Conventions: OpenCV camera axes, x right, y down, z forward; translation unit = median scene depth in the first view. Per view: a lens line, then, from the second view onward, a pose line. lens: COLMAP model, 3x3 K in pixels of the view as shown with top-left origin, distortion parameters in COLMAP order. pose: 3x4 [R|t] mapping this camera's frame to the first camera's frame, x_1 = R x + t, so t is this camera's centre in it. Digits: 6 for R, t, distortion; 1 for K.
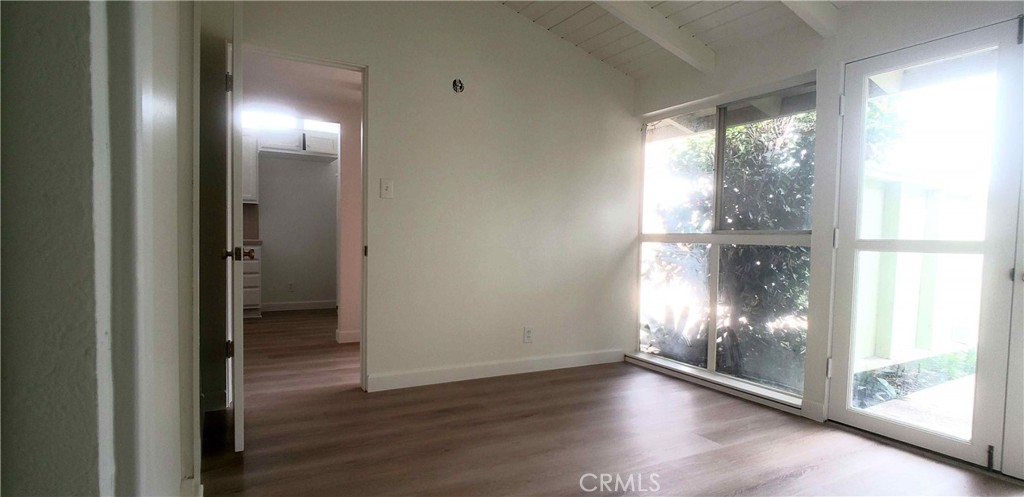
lens RADIAL K [[514.9, 0, 505.9], [0, 514.9, 258.3], [0, 0, 1]] dist [0.027035, -0.051447]
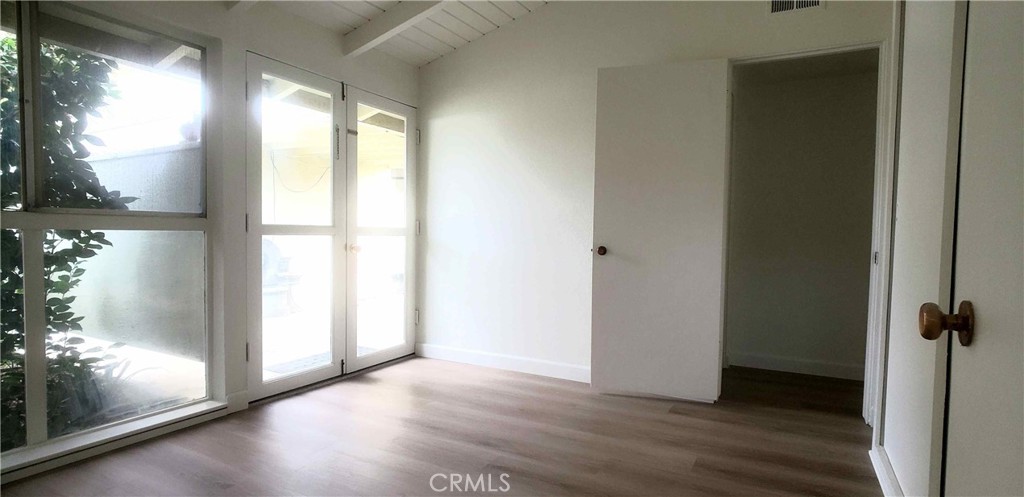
lens RADIAL K [[514.9, 0, 505.9], [0, 514.9, 258.3], [0, 0, 1]] dist [0.027035, -0.051447]
pose [[-0.531181, -0.073462, 0.844067, -0.507876], [0.004659, 0.995966, 0.089614, -0.061846], [-0.847245, 0.051534, -0.528696, 1.162693]]
